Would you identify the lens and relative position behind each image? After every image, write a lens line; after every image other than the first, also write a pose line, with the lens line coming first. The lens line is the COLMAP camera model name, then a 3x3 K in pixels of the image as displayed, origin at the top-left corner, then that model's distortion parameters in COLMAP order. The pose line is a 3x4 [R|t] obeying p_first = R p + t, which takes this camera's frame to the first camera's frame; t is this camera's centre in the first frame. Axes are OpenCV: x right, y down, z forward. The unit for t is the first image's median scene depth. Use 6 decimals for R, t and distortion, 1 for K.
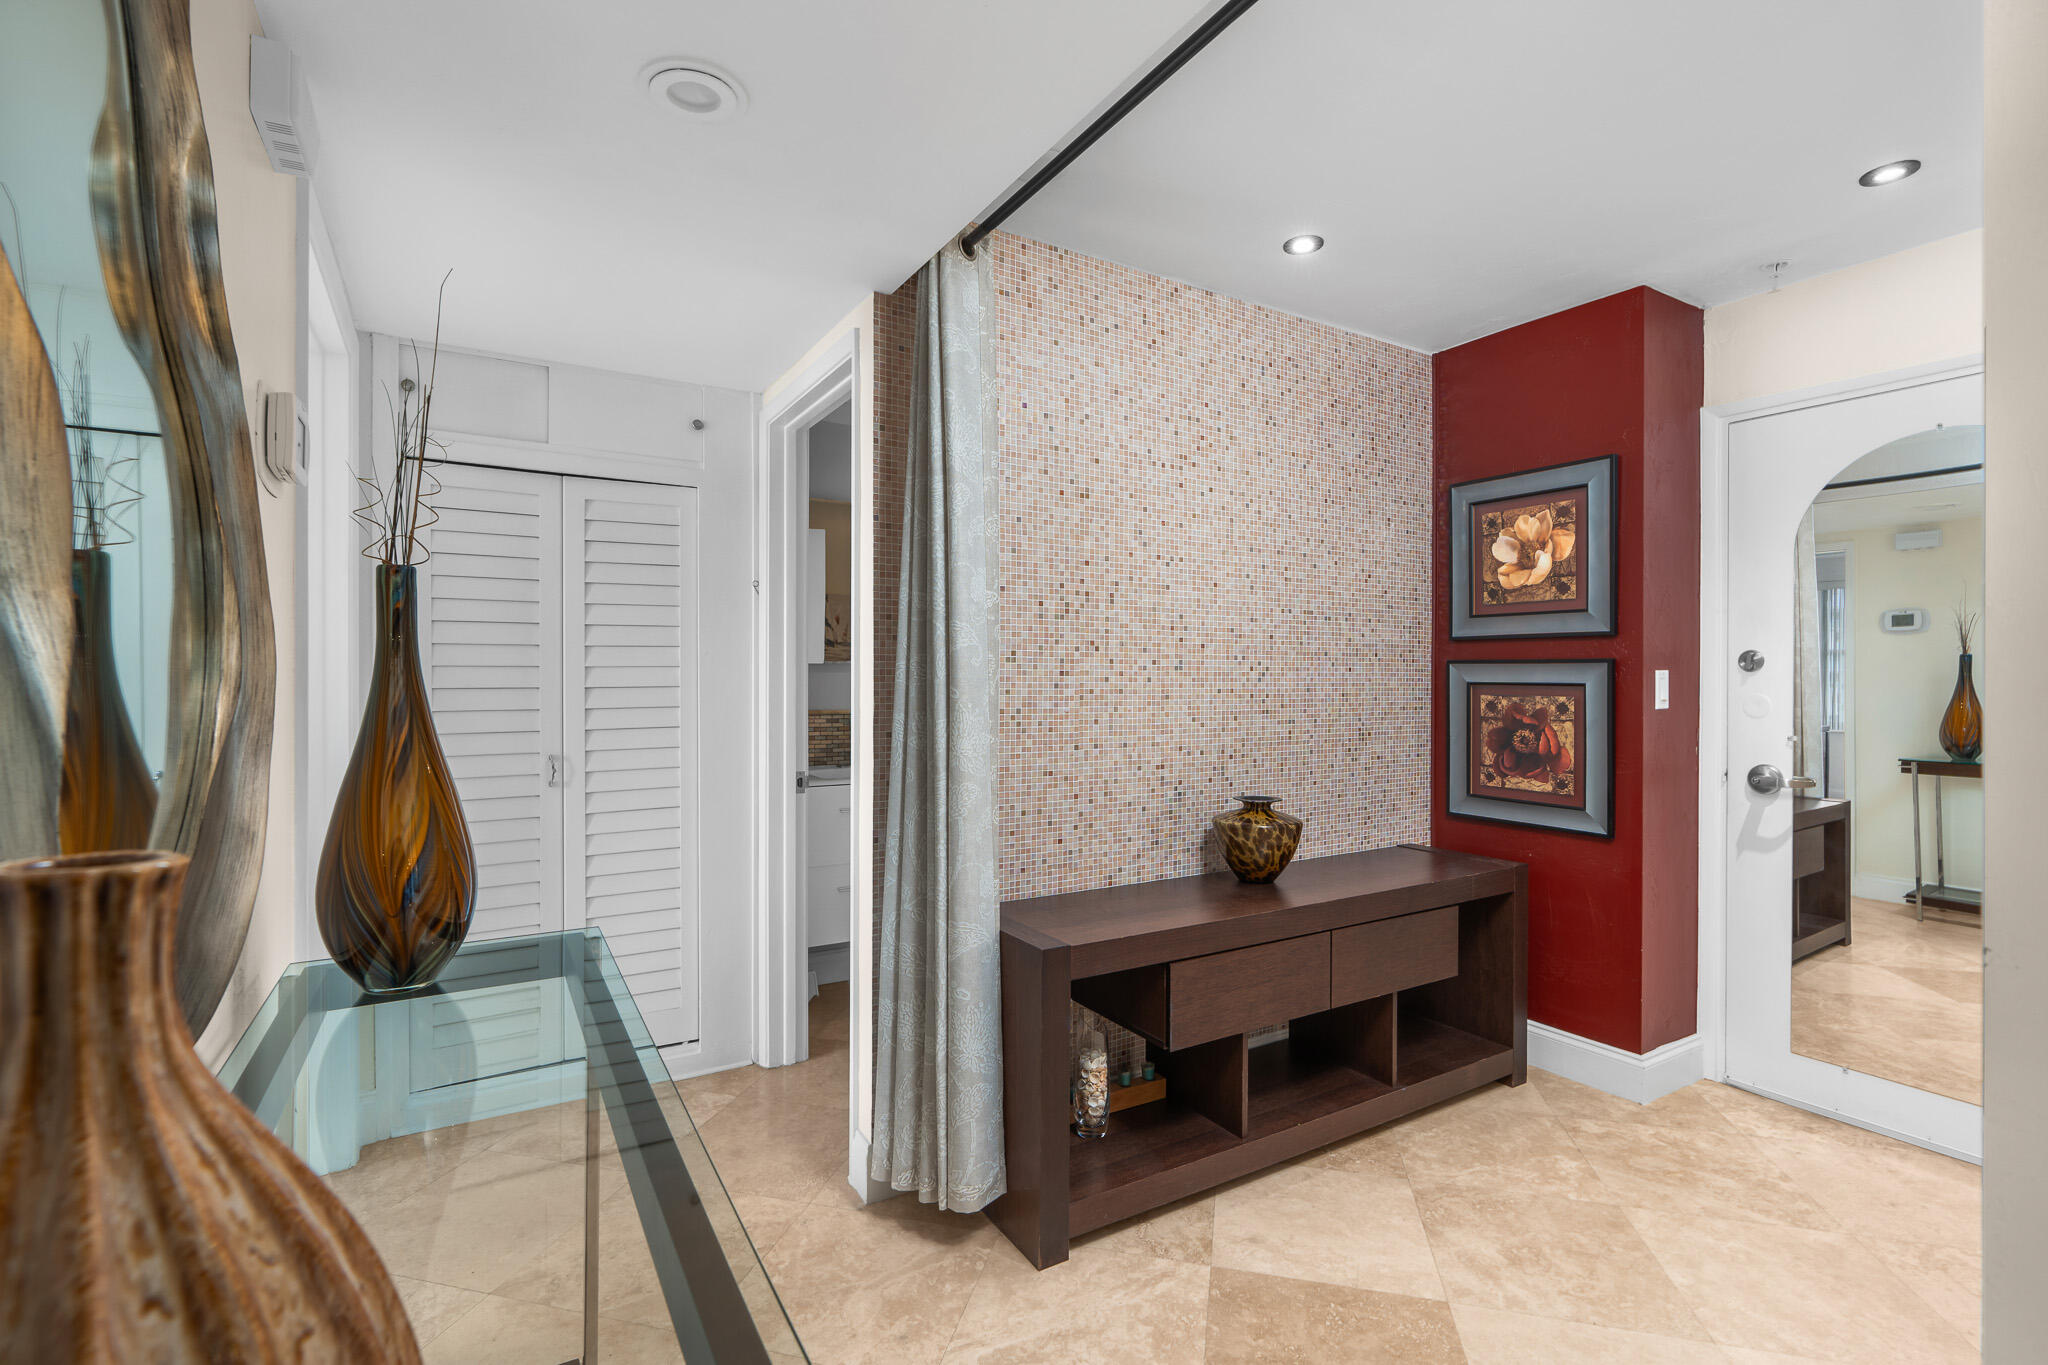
lens RADIAL K [[917.7, 0, 1033.1], [0, 917.7, 679.2], [0, 0, 1]] dist [-0.001834, 0.000348]
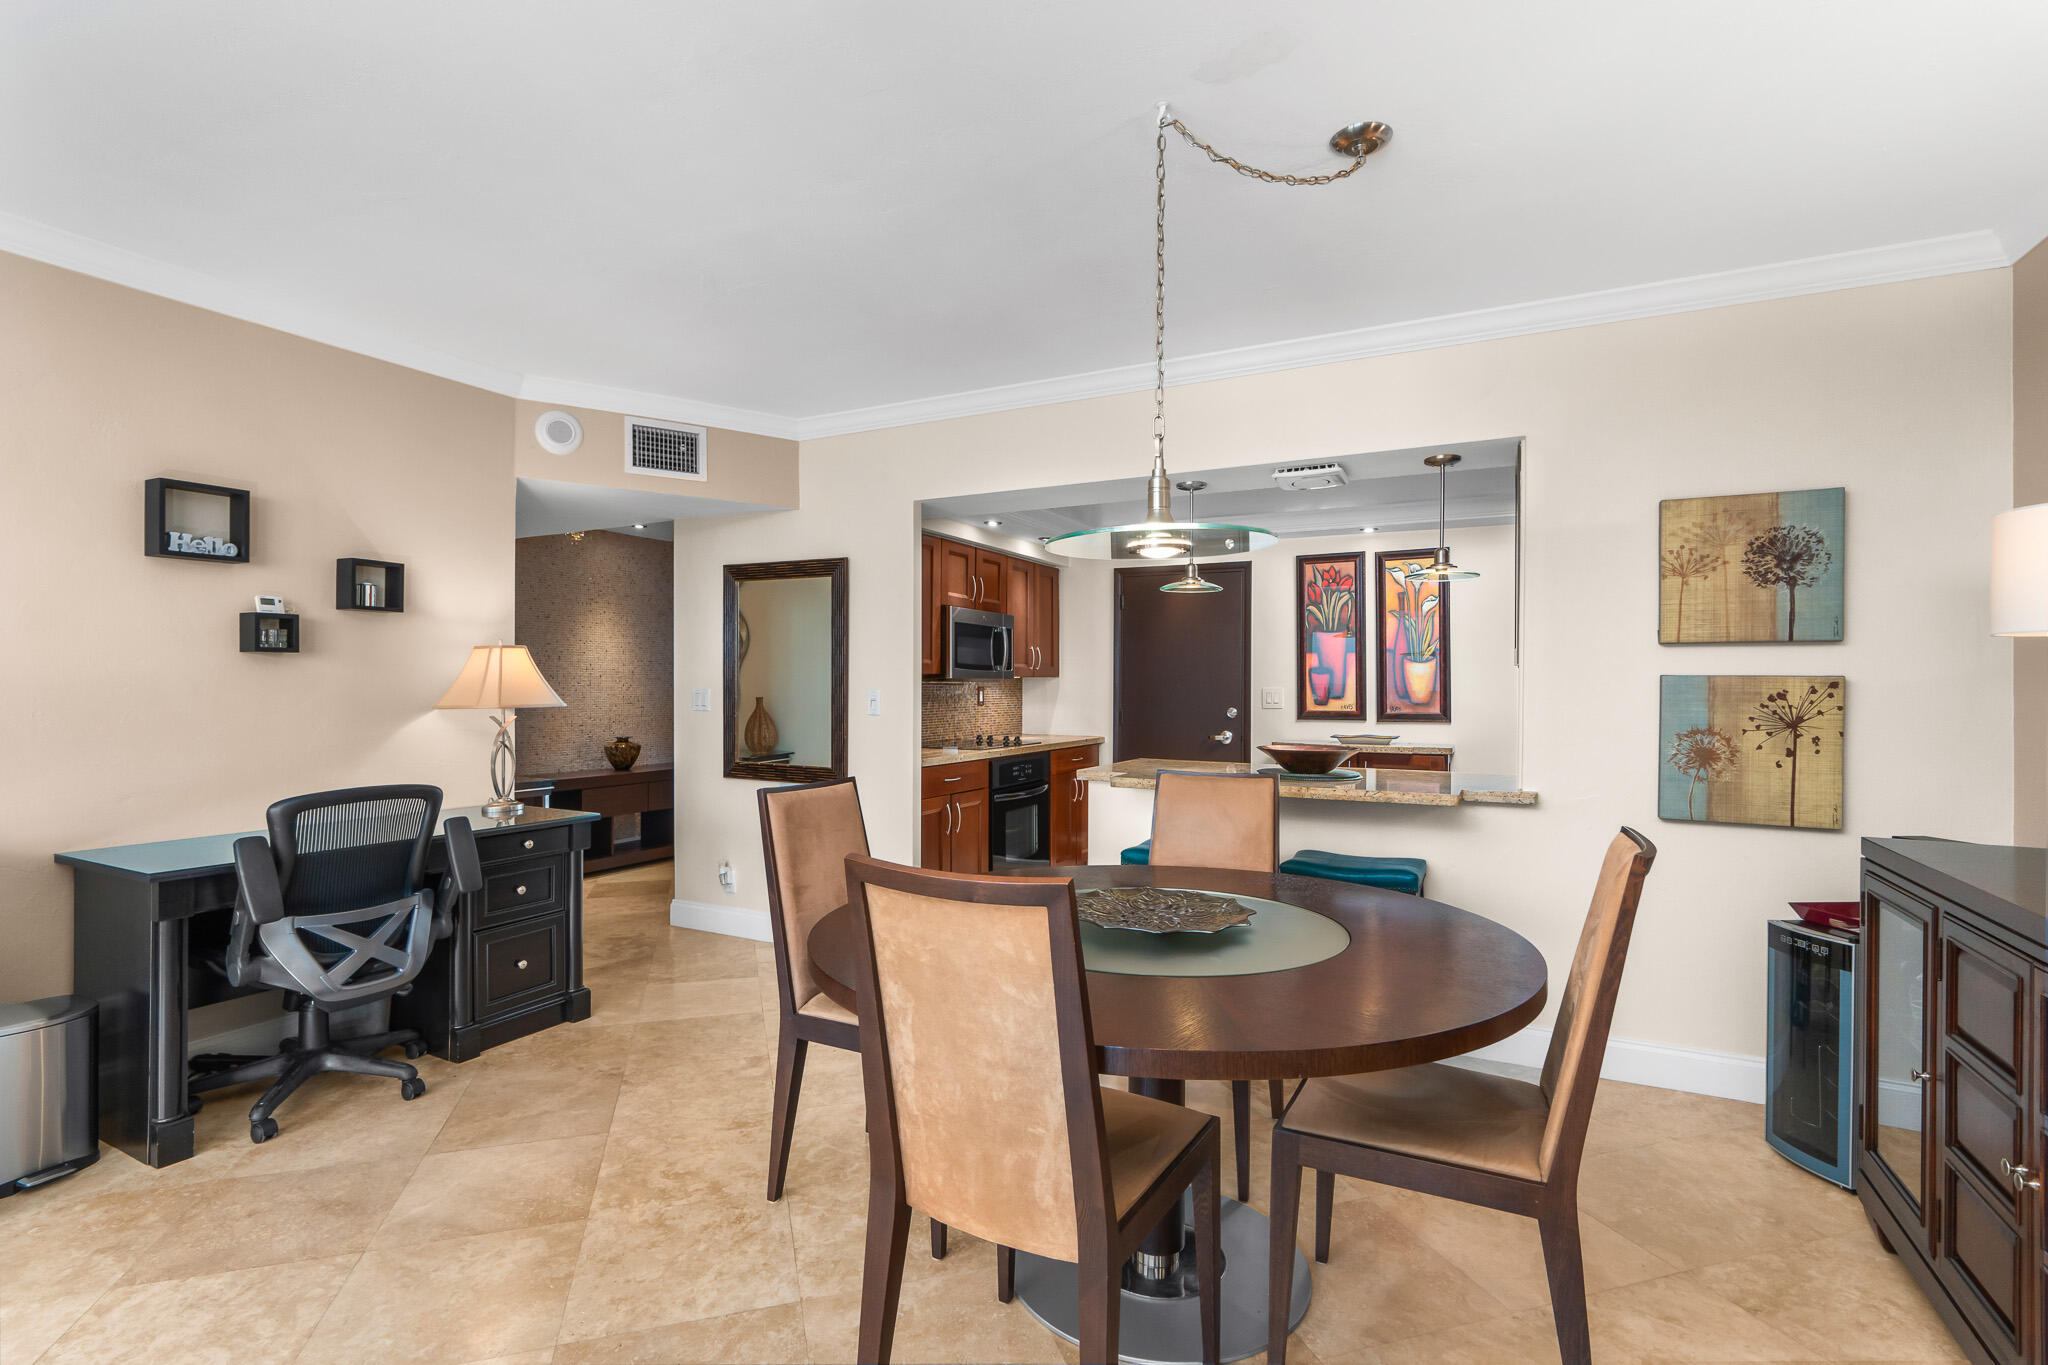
lens RADIAL K [[951.9, 0, 1016.9], [0, 951.9, 687.7], [0, 0, 1]] dist [-0.003102, 0.000561]
pose [[0.860921, -0.000860, 0.508737, -0.143958], [-0.001243, 0.999992, 0.003794, -0.015875], [-0.508736, -0.003899, 0.860914, -1.669822]]
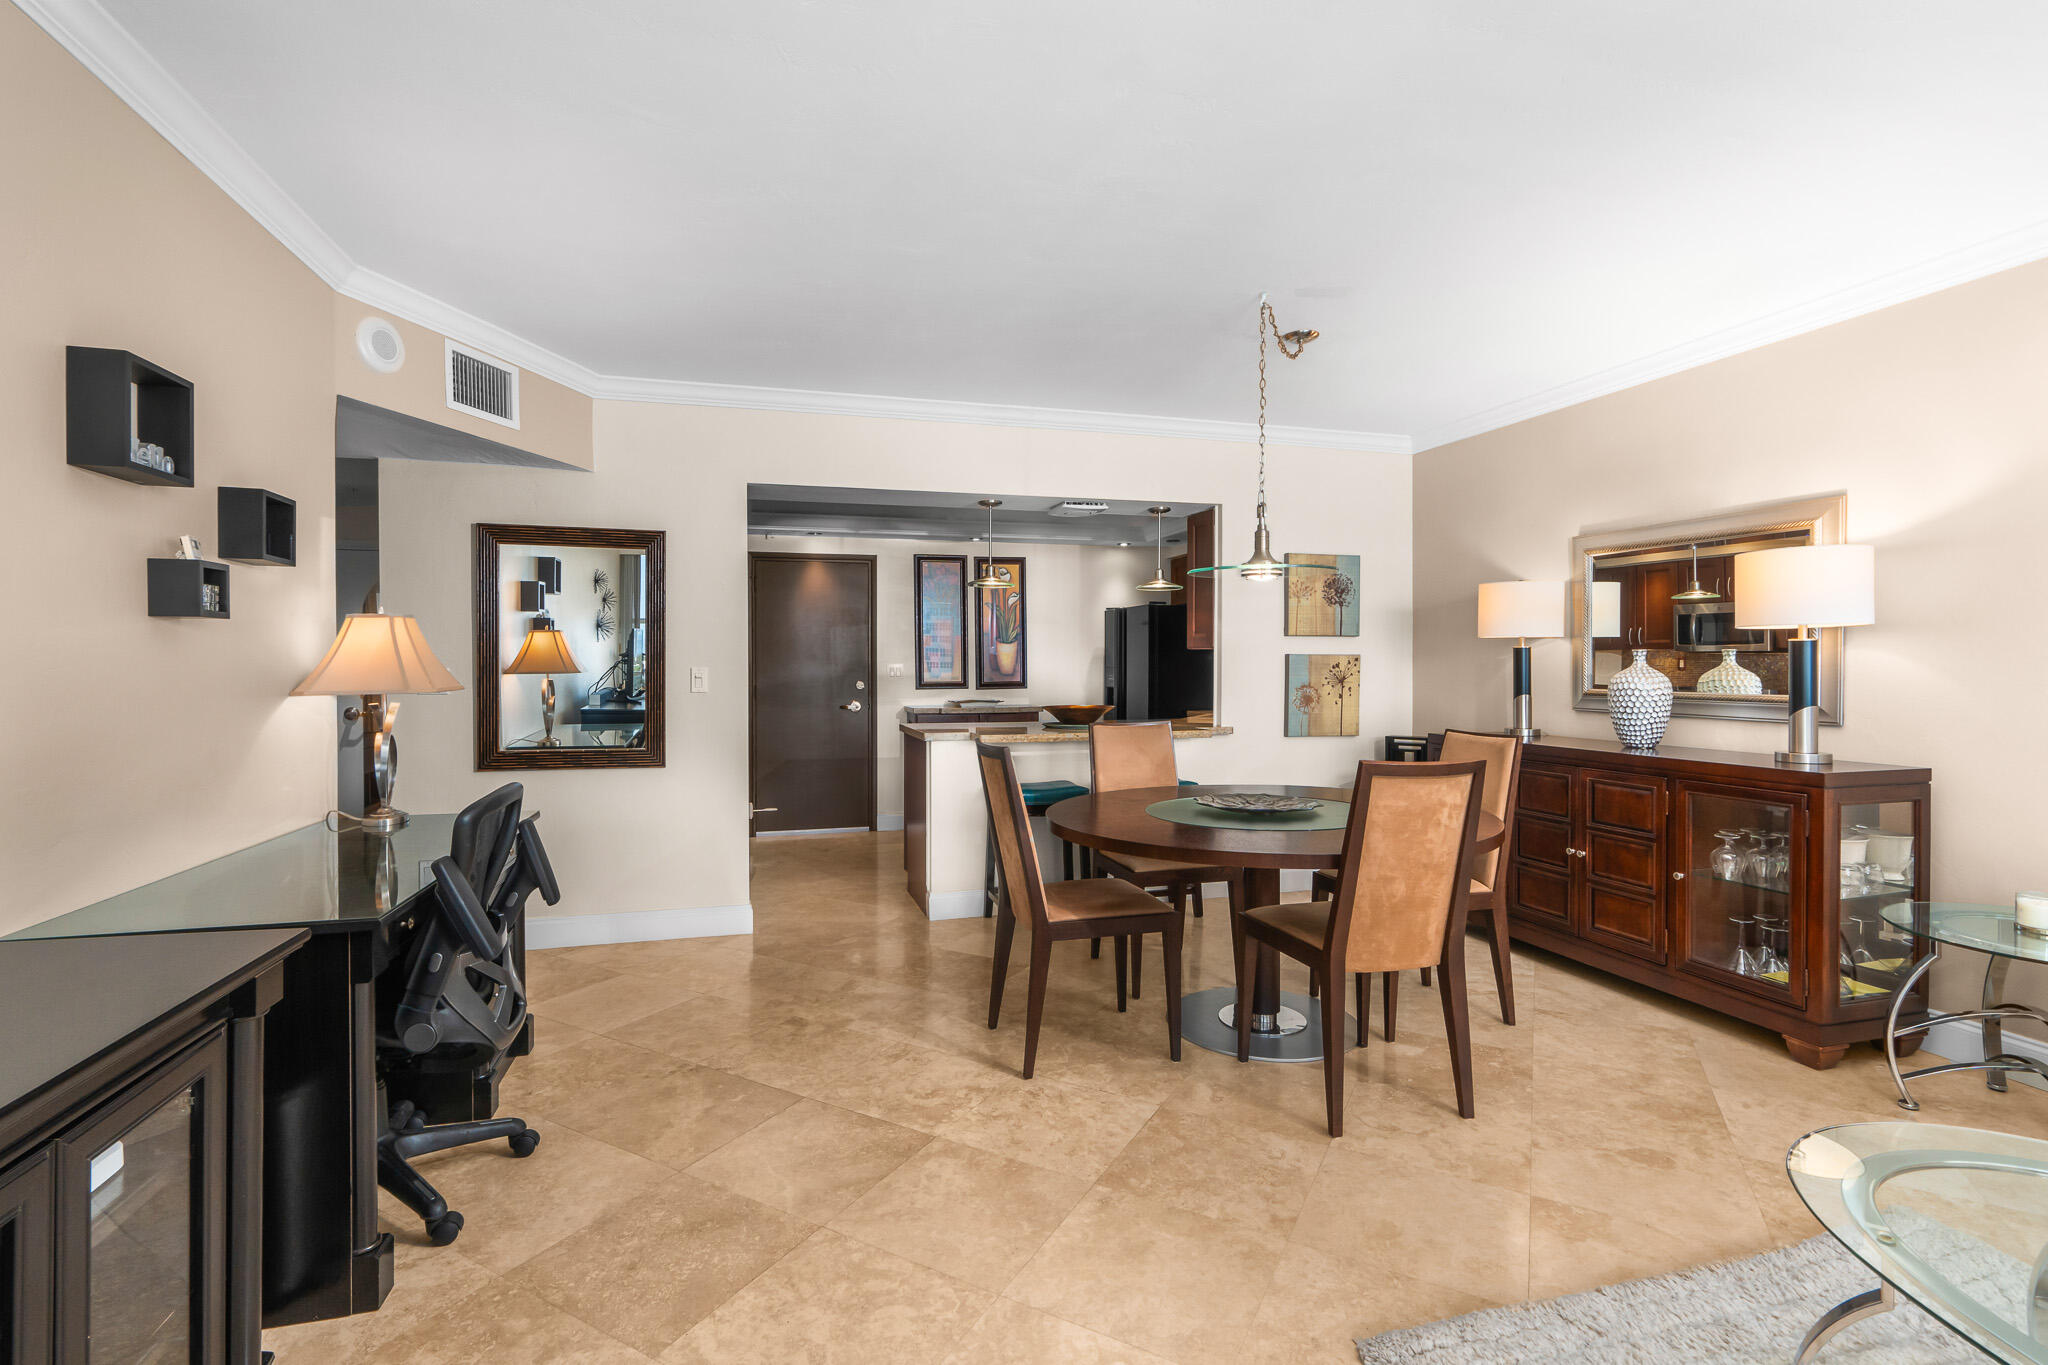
lens RADIAL K [[936.2, 0, 1000.1], [0, 936.2, 670.5], [0, 0, 1]] dist [0.000715, 0.000385]
pose [[0.289430, -0.011327, 0.957132, -0.878577], [0.002072, 0.999935, 0.011207, -0.016352], [-0.957197, -0.001260, 0.289435, -1.109059]]
